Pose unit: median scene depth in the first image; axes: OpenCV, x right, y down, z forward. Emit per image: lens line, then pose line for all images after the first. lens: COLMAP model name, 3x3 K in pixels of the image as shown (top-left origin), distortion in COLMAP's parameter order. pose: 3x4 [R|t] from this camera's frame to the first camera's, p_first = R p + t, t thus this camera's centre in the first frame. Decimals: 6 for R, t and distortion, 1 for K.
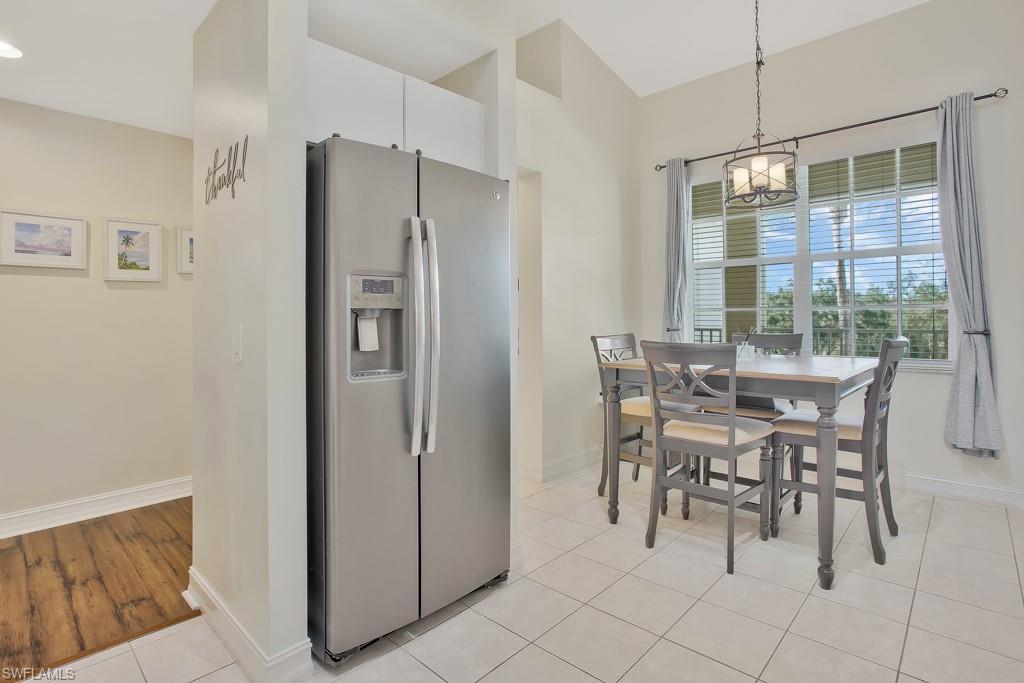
lens RADIAL K [[508.3, 0, 510.2], [0, 508.3, 316.9], [0, 0, 1]] dist [-0.047365, 0.018504]
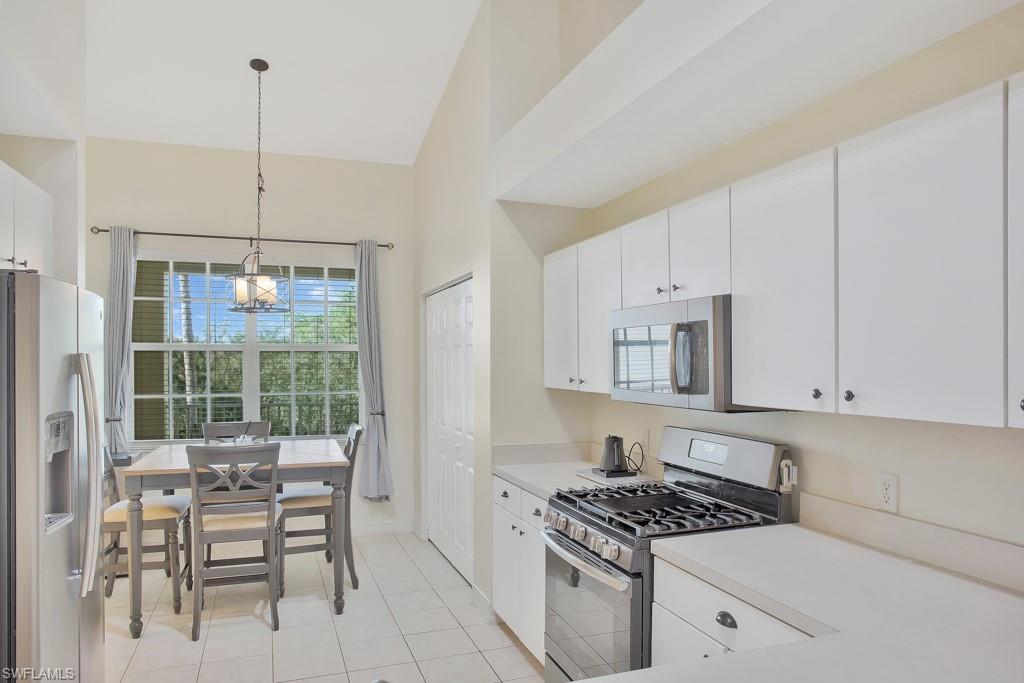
lens RADIAL K [[664.9, 0, 508.6], [0, 664.9, 360.8], [0, 0, 1]] dist [0.001204, -0.000162]
pose [[0.453924, 0.010594, 0.890977, -0.684593], [-0.004464, 0.999944, -0.009615, -0.121556], [-0.891029, 0.000387, 0.453946, -0.223635]]
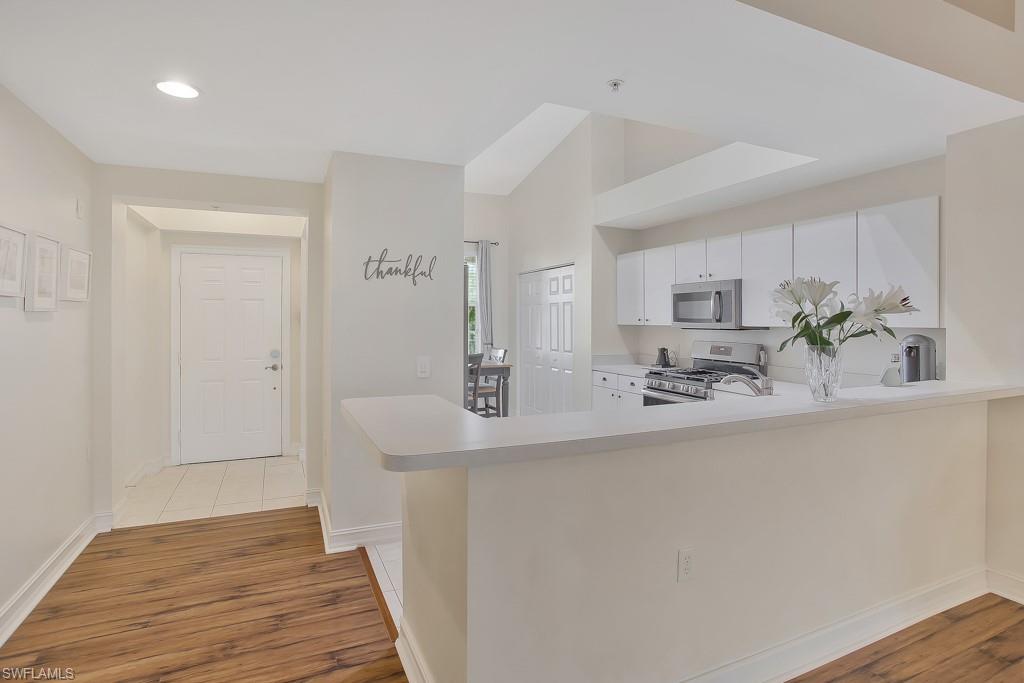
lens RADIAL K [[508.3, 0, 510.2], [0, 508.3, 316.9], [0, 0, 1]] dist [-0.047365, 0.018504]
pose [[0.379506, 0.016820, 0.925036, -1.535903], [-0.007171, 0.999858, -0.015239, -0.069435], [-0.925162, -0.000850, 0.379573, 0.002247]]
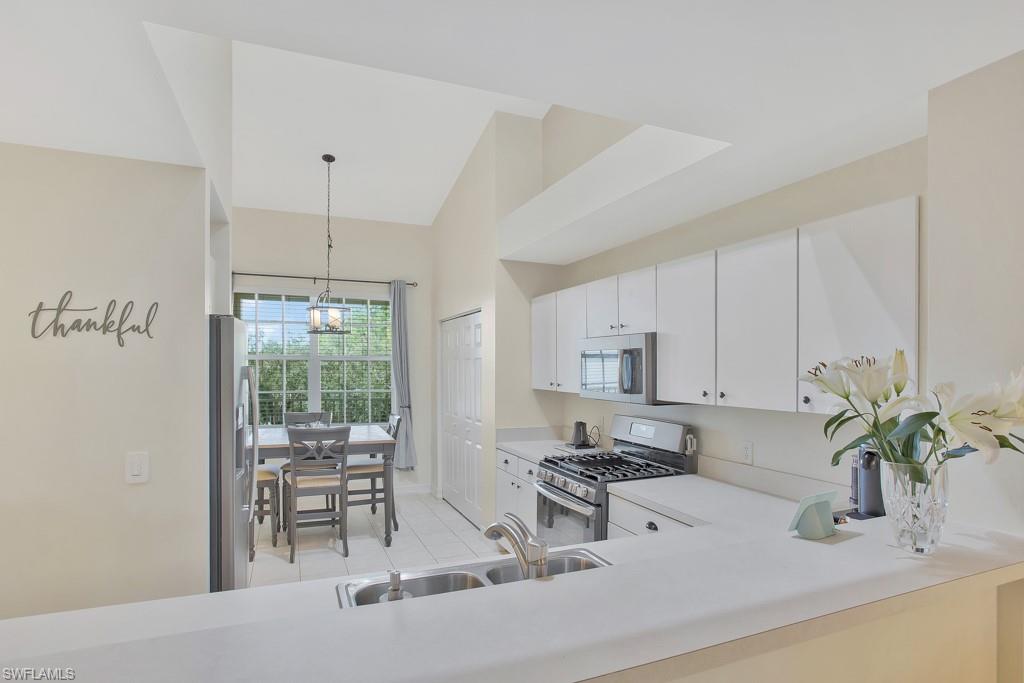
lens RADIAL K [[541.0, 0, 514.2], [0, 541.0, 364.0], [0, 0, 1]] dist [-0.002158, -0.000069]
pose [[0.403828, 0.015059, 0.914711, -0.975361], [-0.008970, 0.999882, -0.012501, -0.135316], [-0.914791, -0.003157, 0.403915, -0.281196]]
